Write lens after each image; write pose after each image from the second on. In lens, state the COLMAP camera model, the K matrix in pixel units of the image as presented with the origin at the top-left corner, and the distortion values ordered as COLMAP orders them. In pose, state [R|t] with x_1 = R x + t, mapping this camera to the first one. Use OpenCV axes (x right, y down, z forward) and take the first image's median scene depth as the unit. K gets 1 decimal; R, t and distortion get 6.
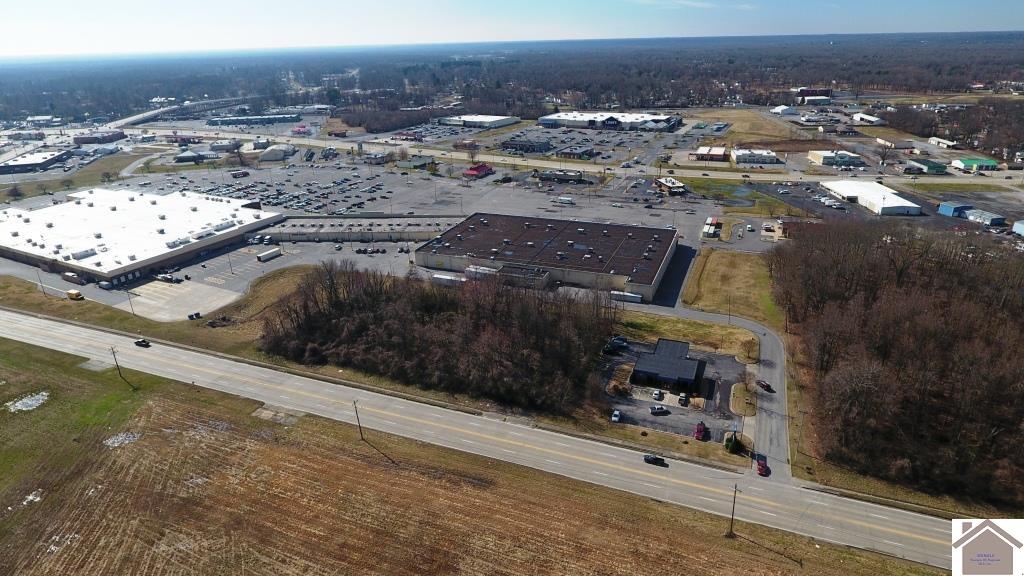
lens RADIAL K [[602.3, 0, 516.2], [0, 602.3, 286.6], [0, 0, 1]] dist [-0.005131, -0.000897]
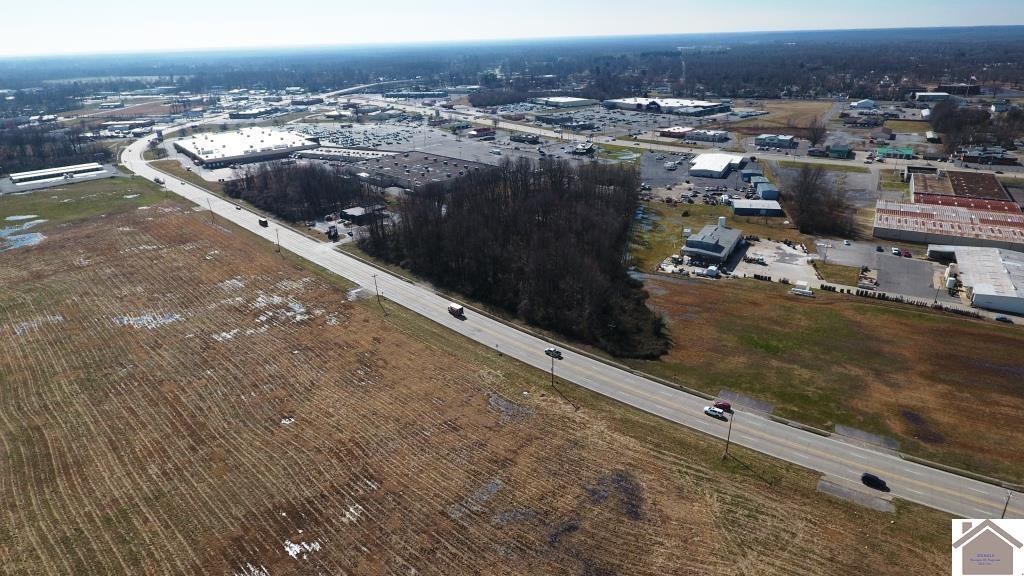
lens RADIAL K [[562.3, 0, 512.0], [0, 562.3, 288.0], [0, 0, 1]] dist [-0.005335, -0.000925]
pose [[0.923485, 0.155834, -0.350558, 0.616516], [-0.141291, 0.987708, 0.066861, 0.081295], [0.356668, -0.012214, 0.934151, -0.239349]]
